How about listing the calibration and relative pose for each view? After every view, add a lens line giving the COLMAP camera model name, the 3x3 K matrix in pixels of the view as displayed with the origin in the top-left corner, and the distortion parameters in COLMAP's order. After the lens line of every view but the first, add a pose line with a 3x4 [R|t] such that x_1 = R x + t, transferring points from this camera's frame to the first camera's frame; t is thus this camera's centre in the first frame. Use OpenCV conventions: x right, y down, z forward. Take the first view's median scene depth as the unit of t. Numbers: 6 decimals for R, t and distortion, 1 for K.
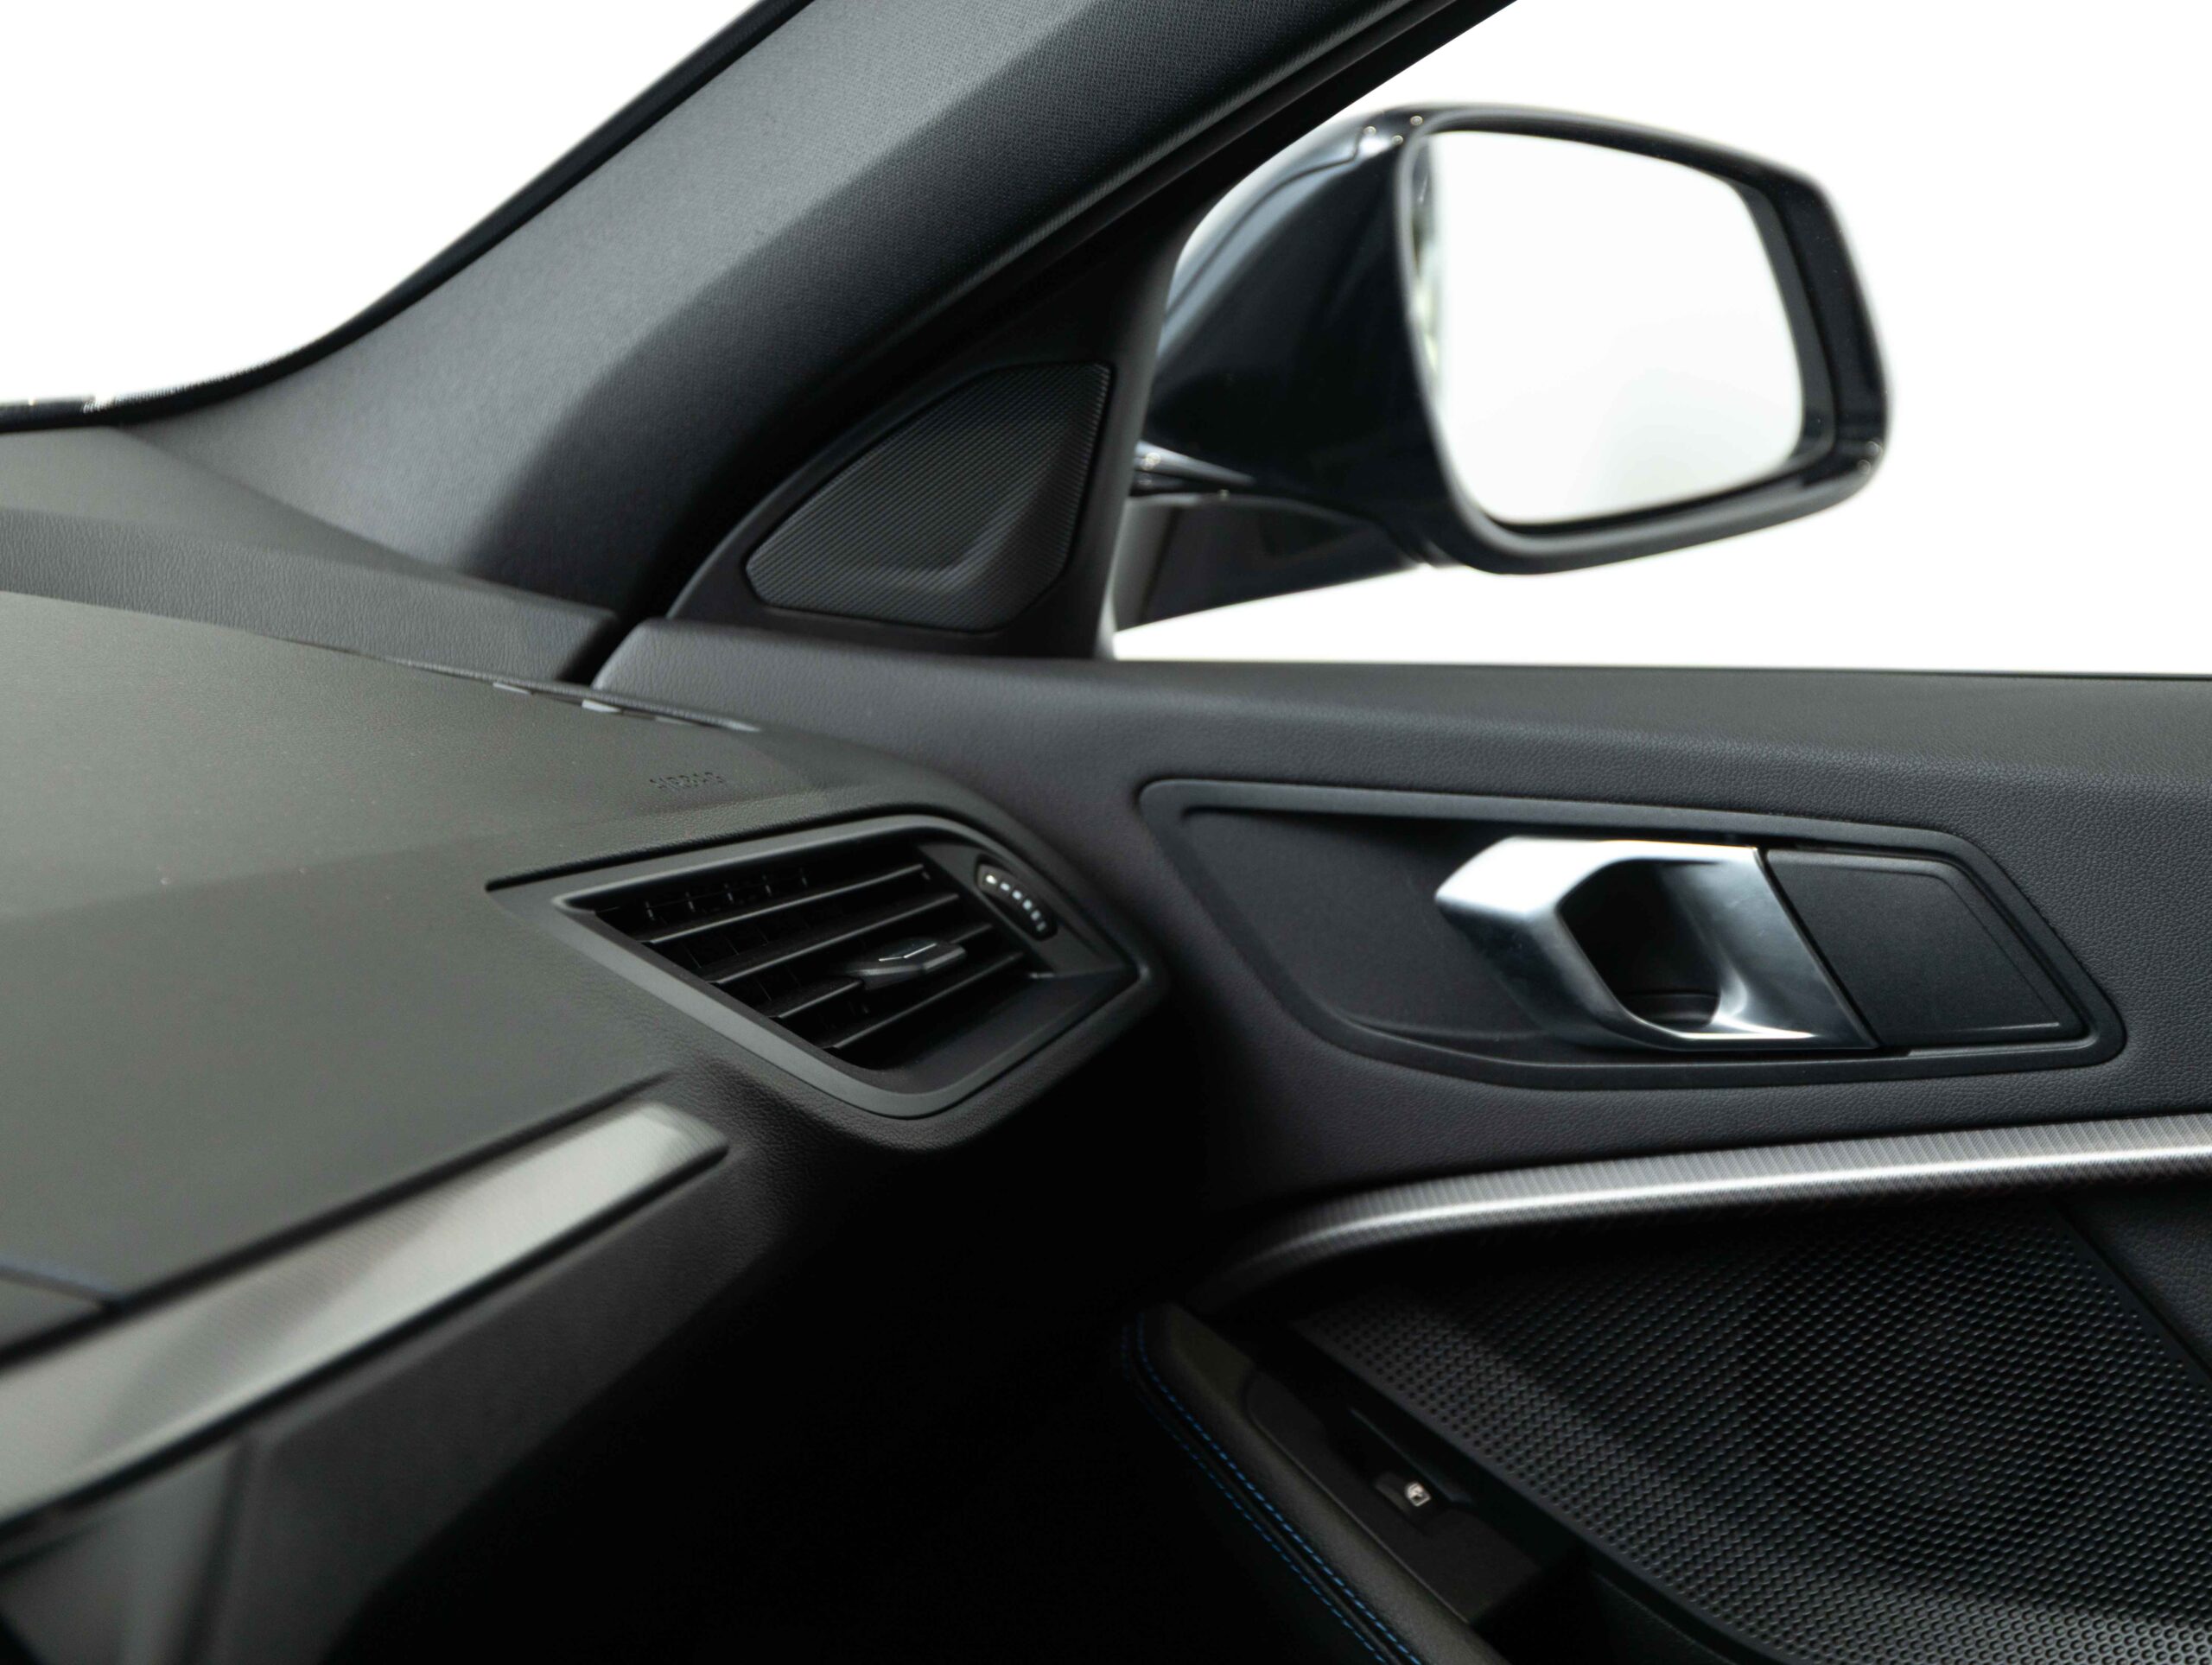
lens RADIAL K [[4631.5, 0, 1106.0], [0, 4631.5, 832.5], [0, 0, 1]] dist [-0.058015, 0.409376]
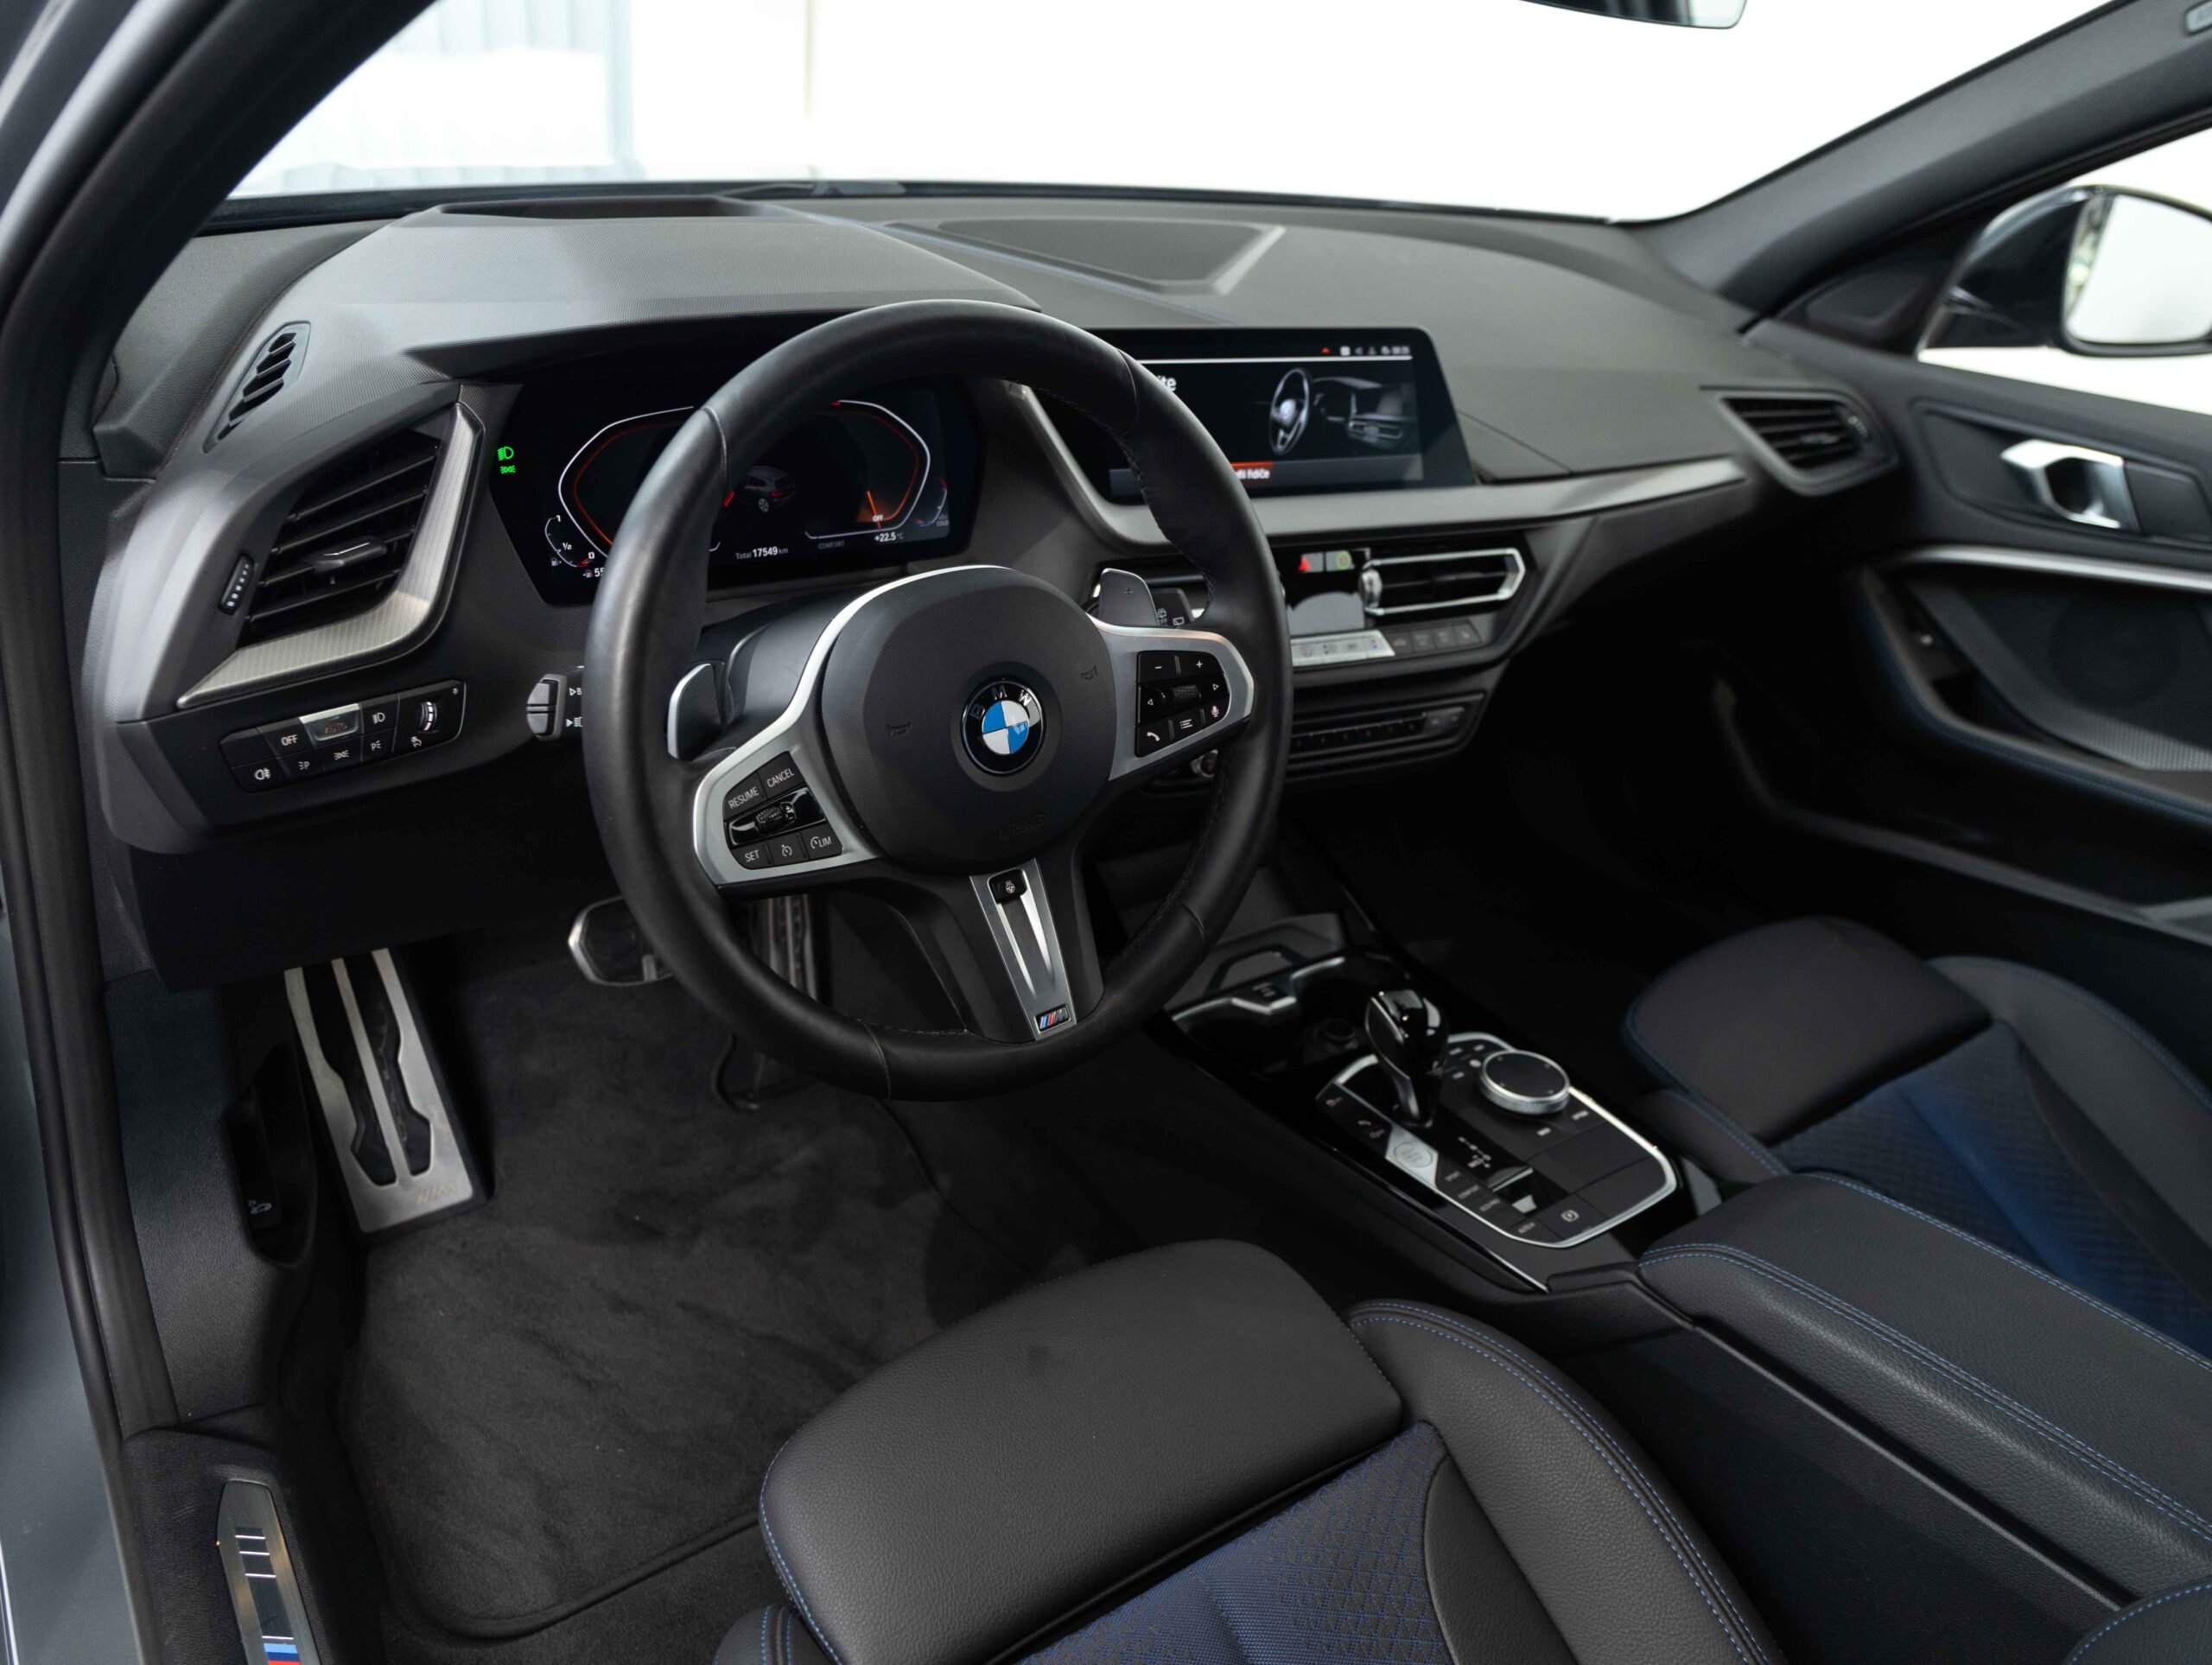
lens RADIAL K [[1471.2, 0, 1166.7], [0, 1471.2, 781.6], [0, 0, 1]] dist [0.023104, 0.000804]
pose [[0.880980, 0.306386, -0.360558, 0.002666], [-0.197730, 0.930699, 0.307738, 0.022483], [0.429858, -0.199818, 0.880508, -0.171669]]
